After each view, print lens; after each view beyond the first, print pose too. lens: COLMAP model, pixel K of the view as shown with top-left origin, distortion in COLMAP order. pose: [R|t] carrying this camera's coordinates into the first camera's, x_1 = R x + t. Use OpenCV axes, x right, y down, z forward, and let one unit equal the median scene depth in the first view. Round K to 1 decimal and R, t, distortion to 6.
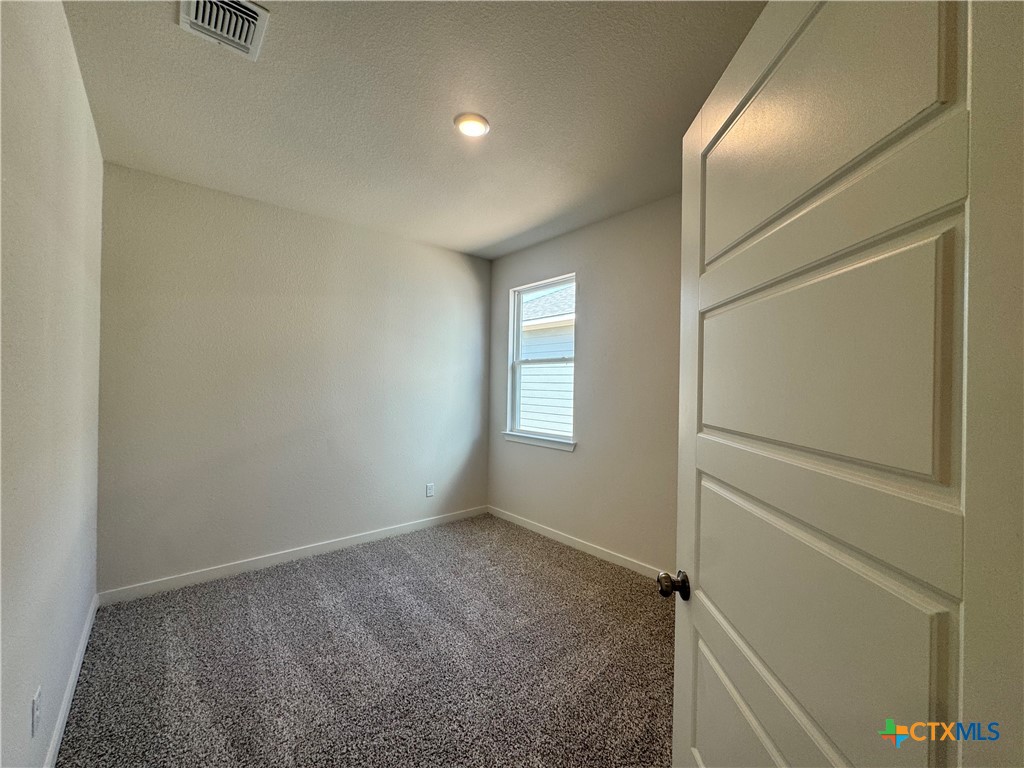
lens RADIAL K [[408.9, 0, 513.1], [0, 408.9, 383.0], [0, 0, 1]] dist [-0.001292, 0.000087]
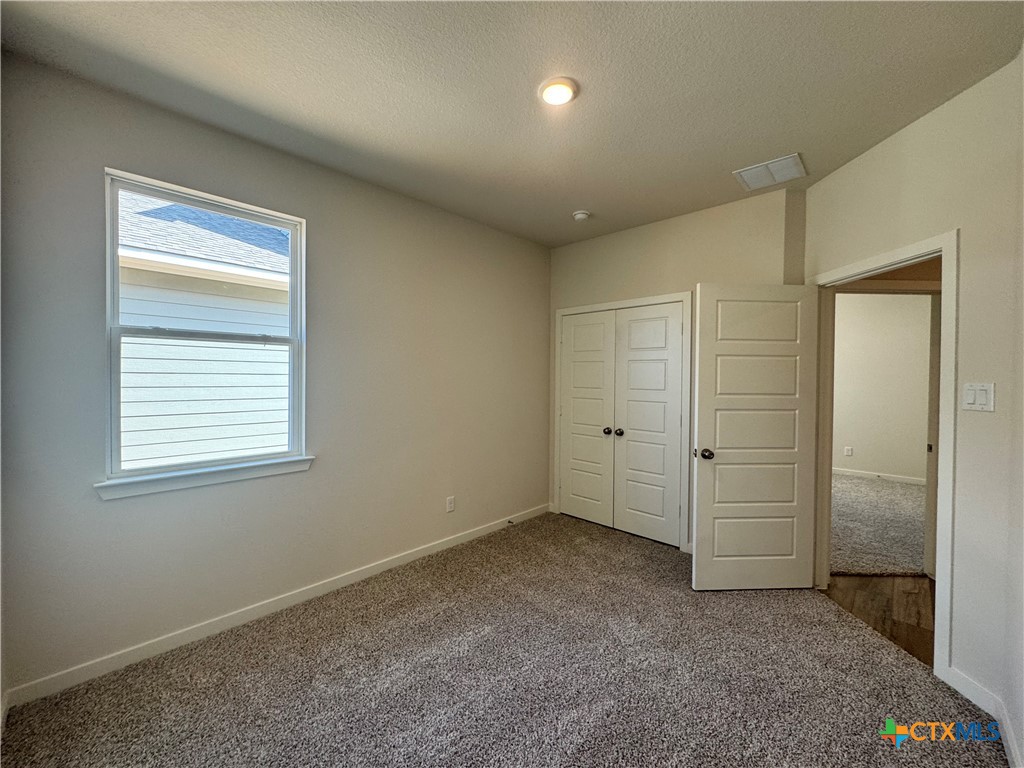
lens RADIAL K [[408.9, 0, 513.1], [0, 408.9, 383.0], [0, 0, 1]] dist [-0.001292, 0.000087]
pose [[-0.093509, -0.028140, 0.995221, -0.533496], [-0.013510, 0.999544, 0.026993, -0.008970], [-0.995527, -0.010921, -0.093846, 0.625904]]
